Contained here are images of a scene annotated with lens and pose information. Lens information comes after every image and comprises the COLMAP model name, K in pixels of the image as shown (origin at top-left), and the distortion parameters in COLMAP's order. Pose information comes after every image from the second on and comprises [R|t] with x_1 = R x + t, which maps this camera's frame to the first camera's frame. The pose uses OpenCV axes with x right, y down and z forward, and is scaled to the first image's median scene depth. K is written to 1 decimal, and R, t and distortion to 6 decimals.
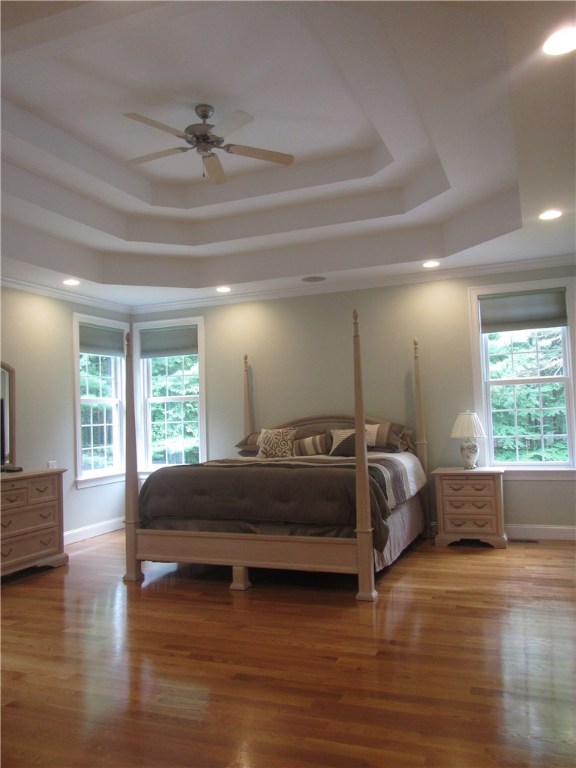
lens RADIAL K [[612.8, 0, 288.0], [0, 612.8, 384.0], [0, 0, 1]] dist [-0.033099, 0.010816]
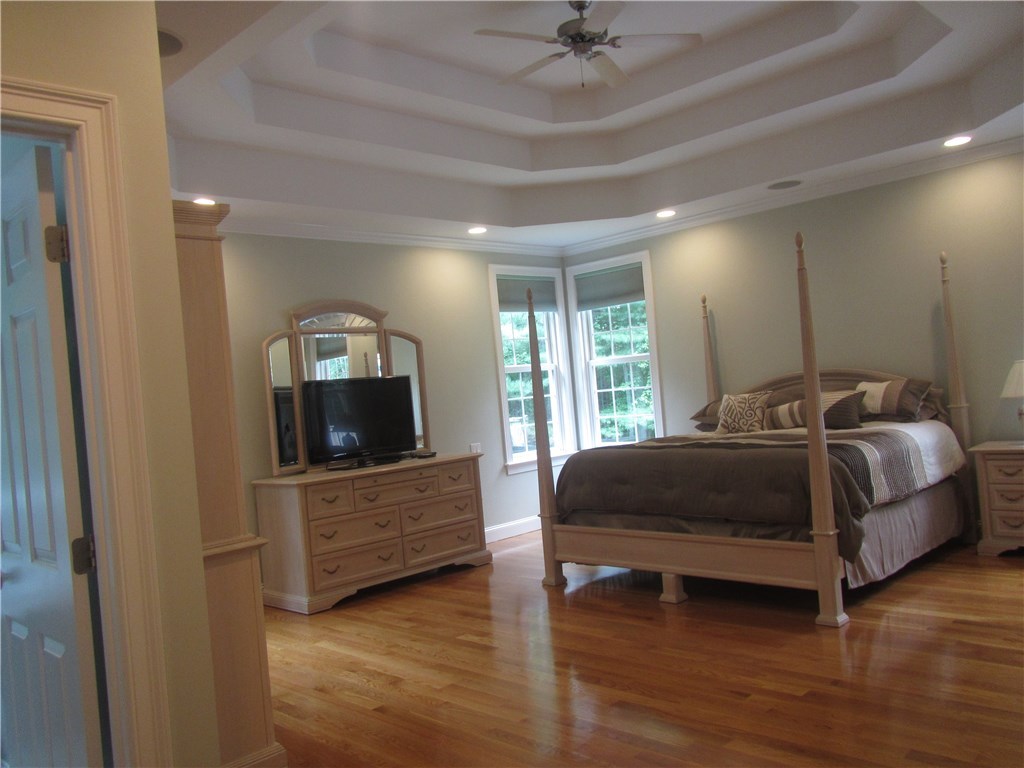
lens RADIAL K [[817.1, 0, 512.0], [0, 817.1, 384.0], [0, 0, 1]] dist [-0.033099, 0.010816]
pose [[0.919794, -0.046797, -0.389602, 0.128862], [0.073042, 0.995929, 0.052815, -0.014190], [0.385545, -0.077036, 0.919468, -0.025655]]
